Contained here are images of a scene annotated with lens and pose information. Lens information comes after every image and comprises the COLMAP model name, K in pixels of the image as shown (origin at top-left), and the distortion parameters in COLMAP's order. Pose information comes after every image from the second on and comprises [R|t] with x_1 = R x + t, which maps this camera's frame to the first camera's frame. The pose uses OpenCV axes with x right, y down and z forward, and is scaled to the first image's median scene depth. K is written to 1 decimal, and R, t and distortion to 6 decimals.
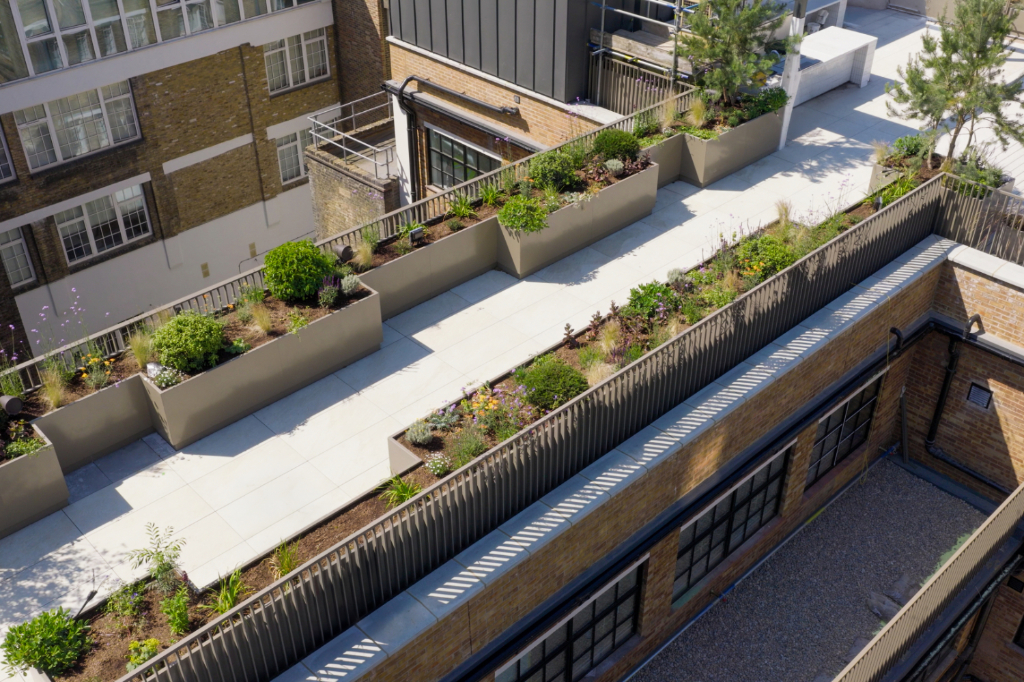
lens RADIAL K [[1045.7, 0, 504.0], [0, 1045.7, 341.8], [0, 0, 1]] dist [-0.009393, 0.000000]
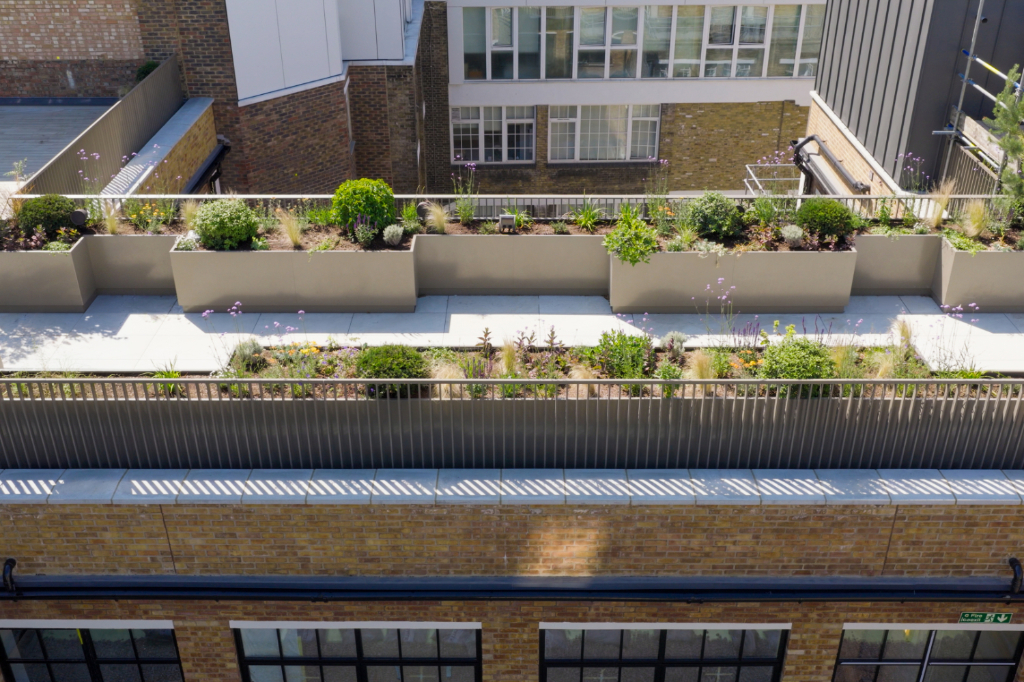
lens RADIAL K [[1045.7, 0, 508.6], [0, 1045.7, 341.4], [0, 0, 1]] dist [-0.009393, 0.000000]
pose [[0.724635, 0.341884, -0.598347, 0.482630], [-0.394610, 0.917674, 0.046444, -0.043401], [0.564966, 0.202459, 0.799890, 0.249726]]
